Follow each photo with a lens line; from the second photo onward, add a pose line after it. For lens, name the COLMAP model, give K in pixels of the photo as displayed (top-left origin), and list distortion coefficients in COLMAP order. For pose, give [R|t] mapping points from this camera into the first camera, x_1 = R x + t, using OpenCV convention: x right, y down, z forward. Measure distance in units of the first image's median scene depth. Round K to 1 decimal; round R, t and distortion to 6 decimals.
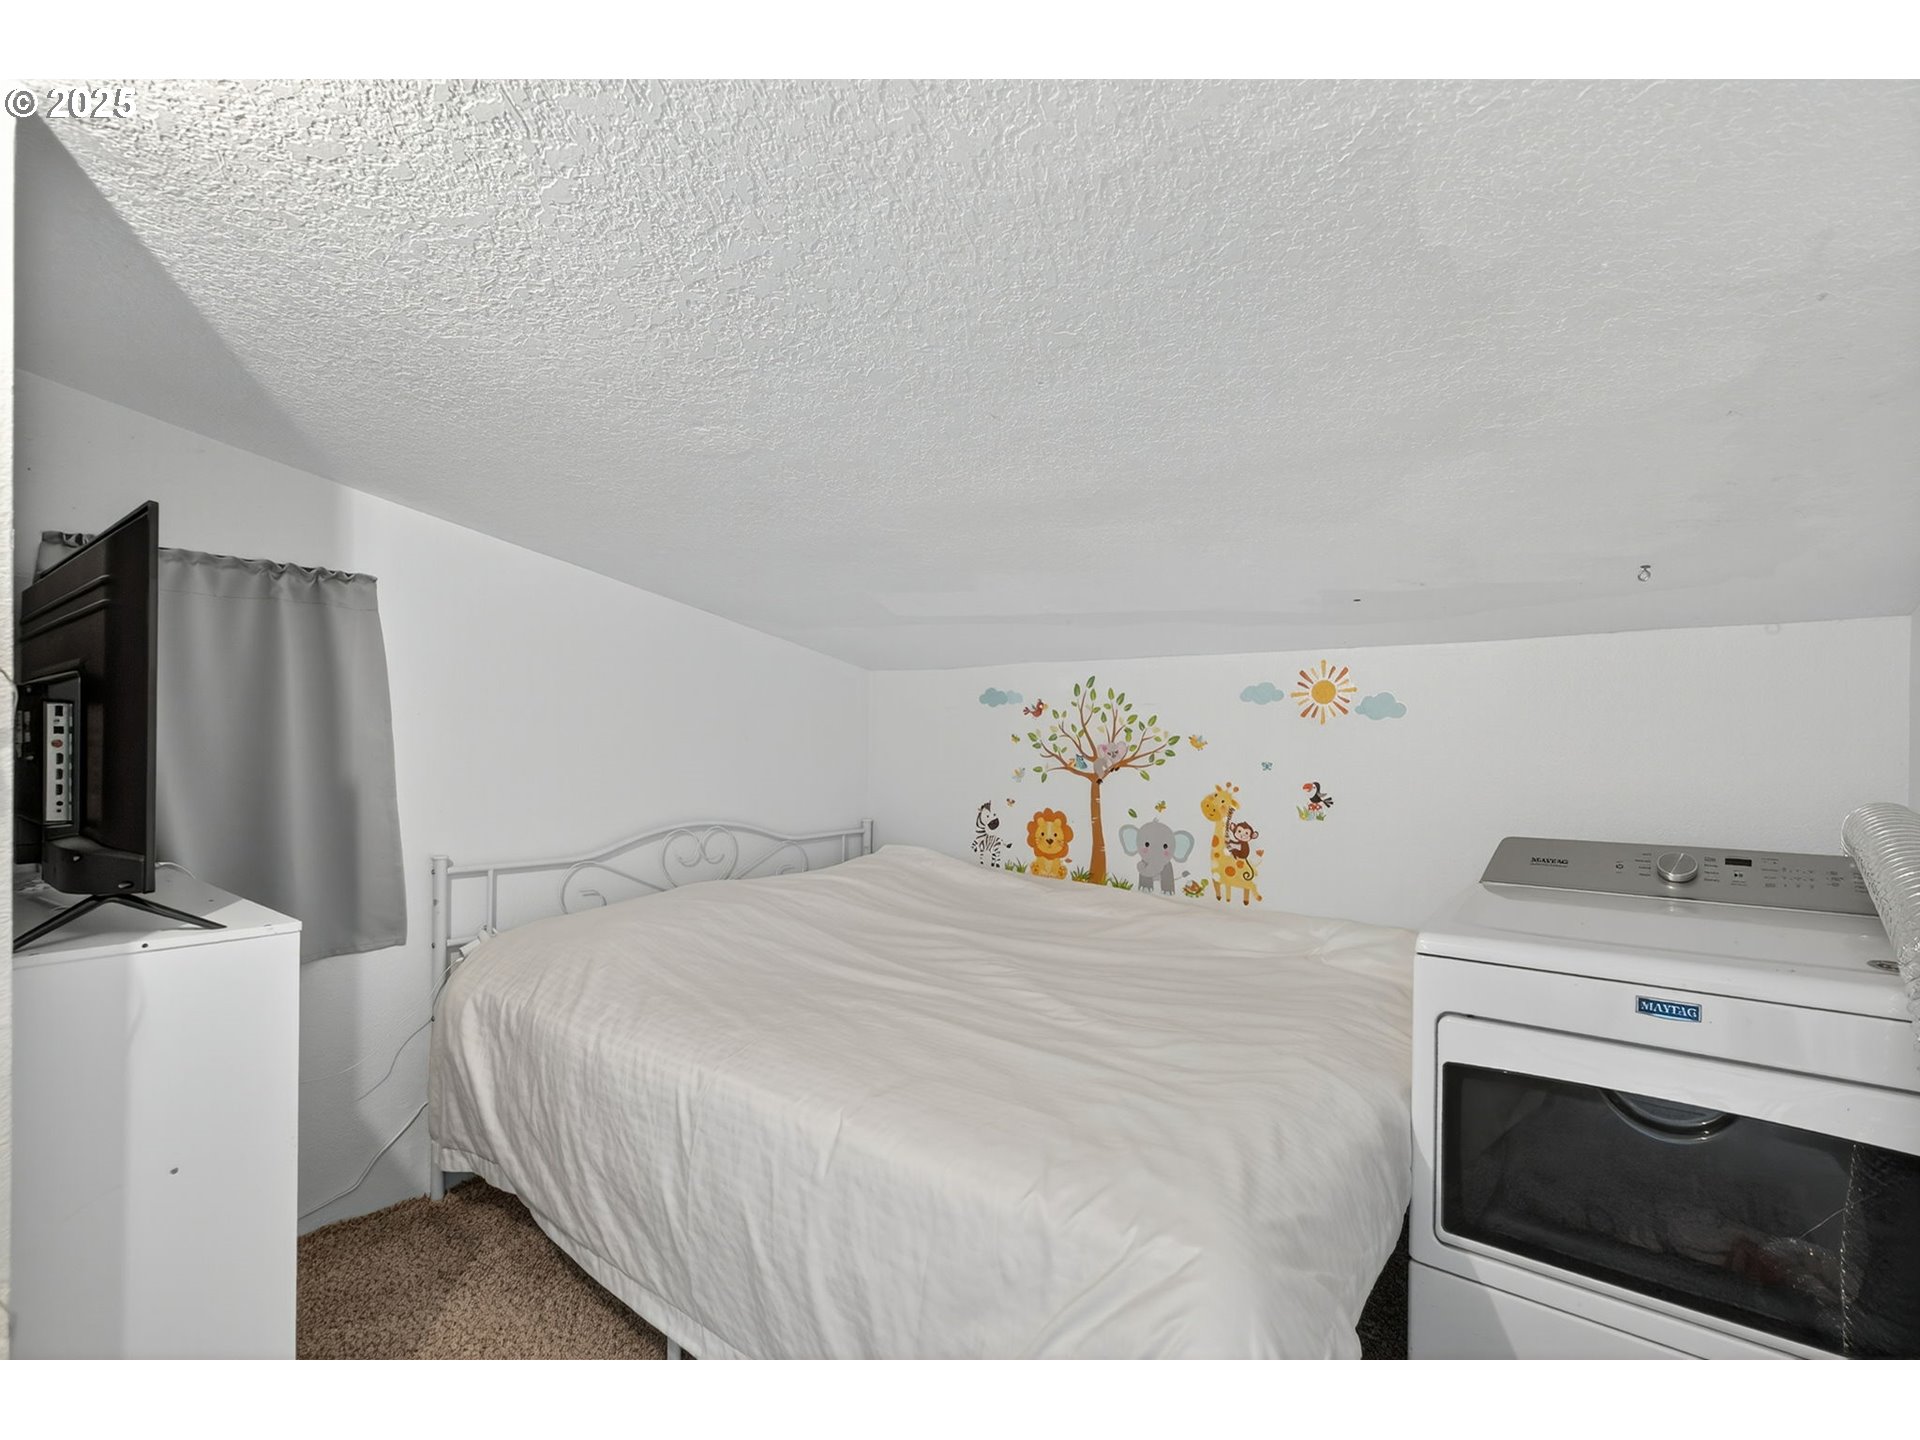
lens RADIAL K [[943.6, 0, 961.7], [0, 943.6, 754.3], [0, 0, 1]] dist [-0.000465, -0.000398]
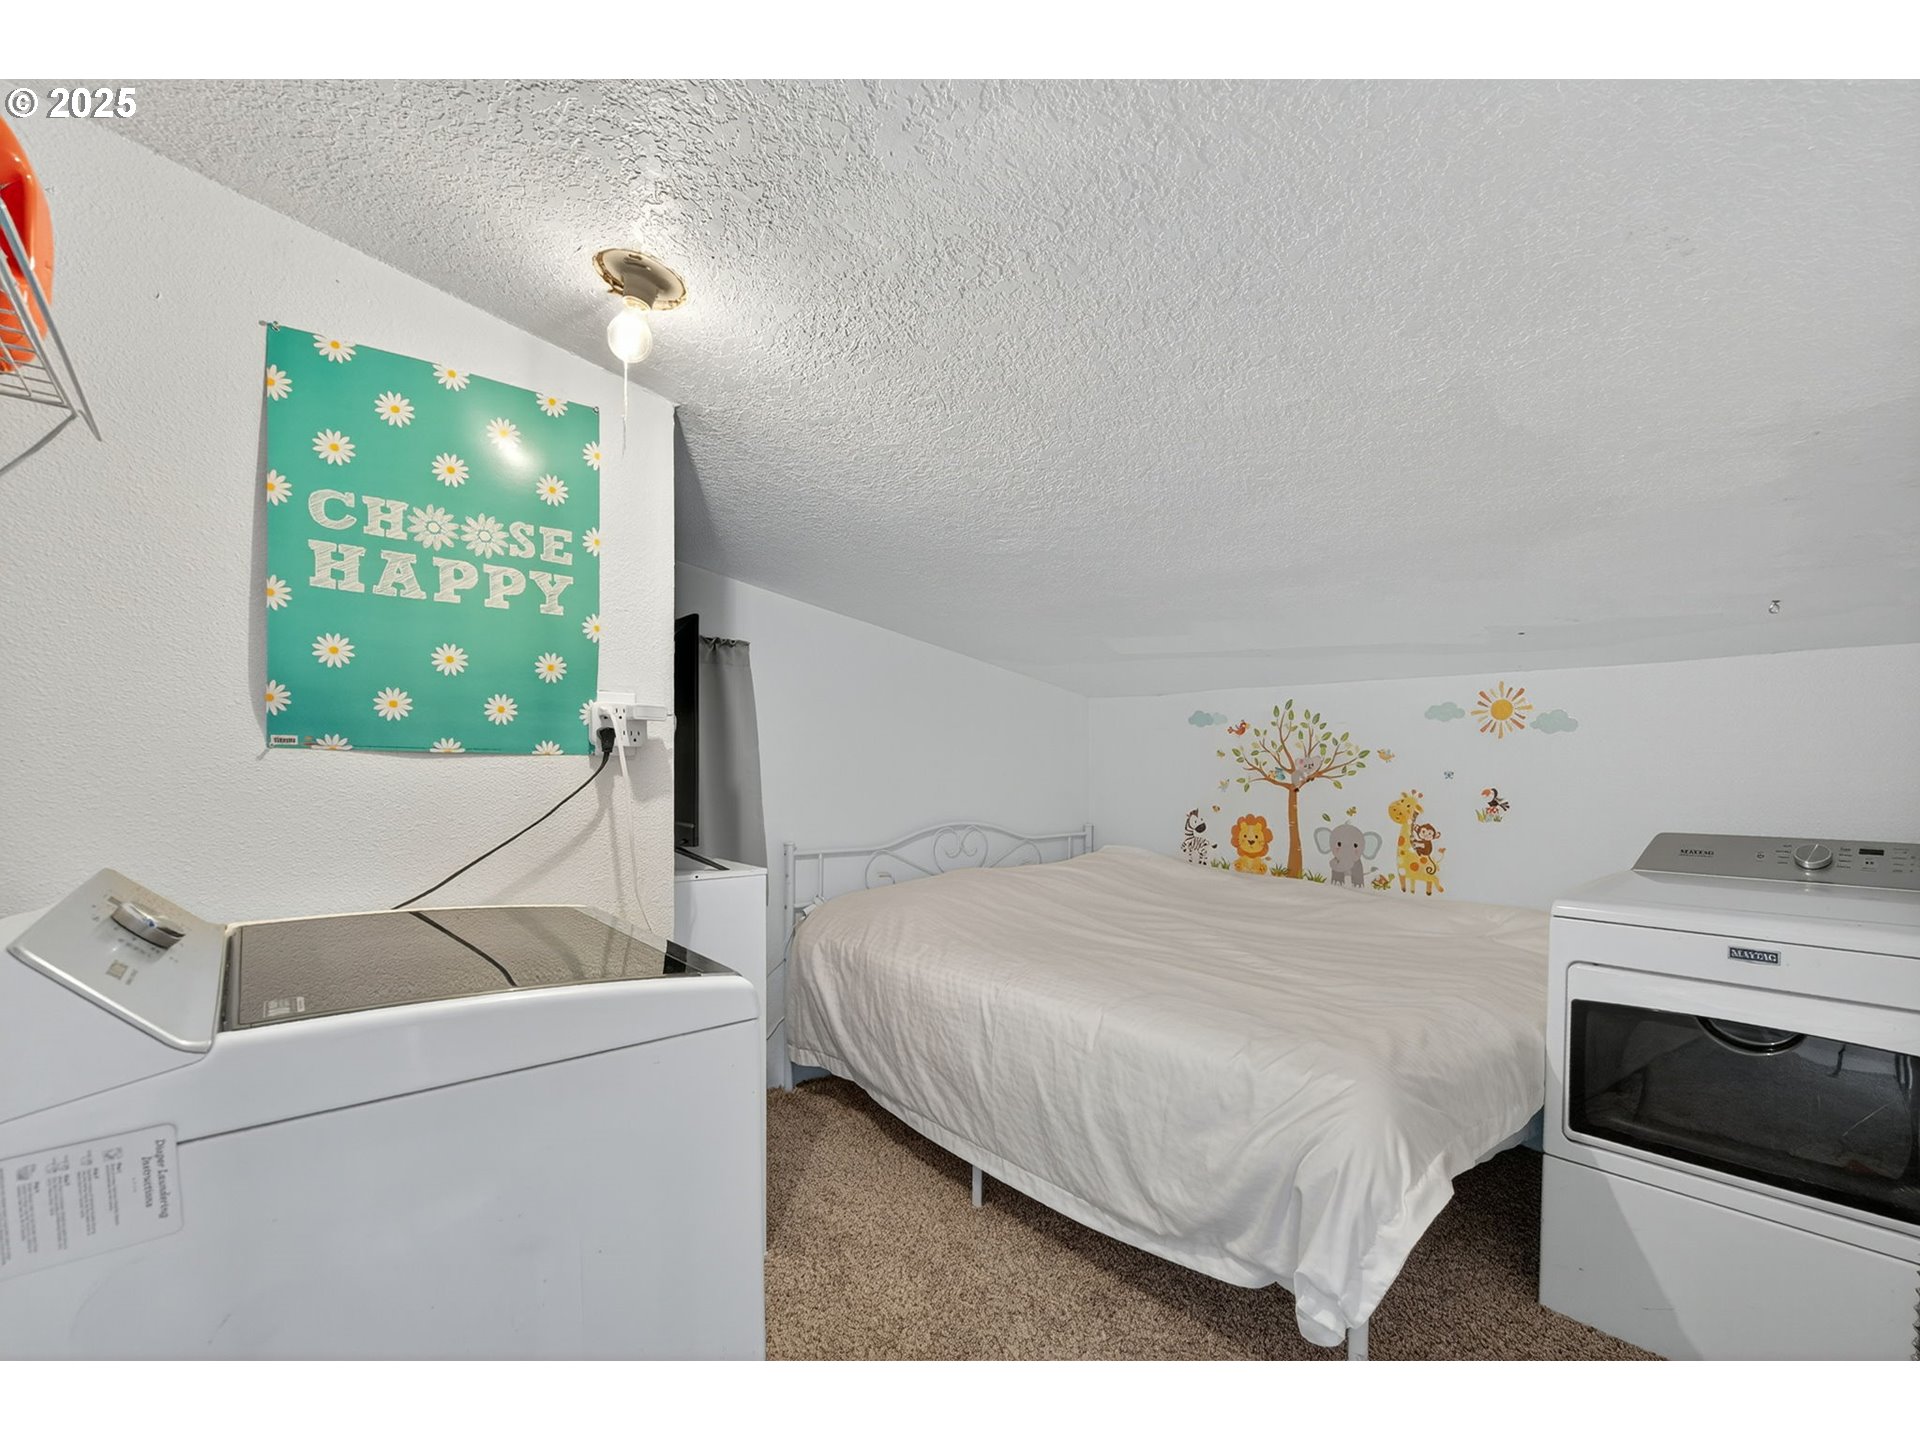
lens RADIAL K [[913.2, 0, 960.1], [0, 913.2, 793.0], [0, 0, 1]] dist [-0.004288, -0.000592]
pose [[0.976984, -0.000524, -0.213313, -0.027639], [0.004975, 0.999781, 0.020329, 0.011133], [0.213256, -0.020922, 0.976772, -0.275559]]
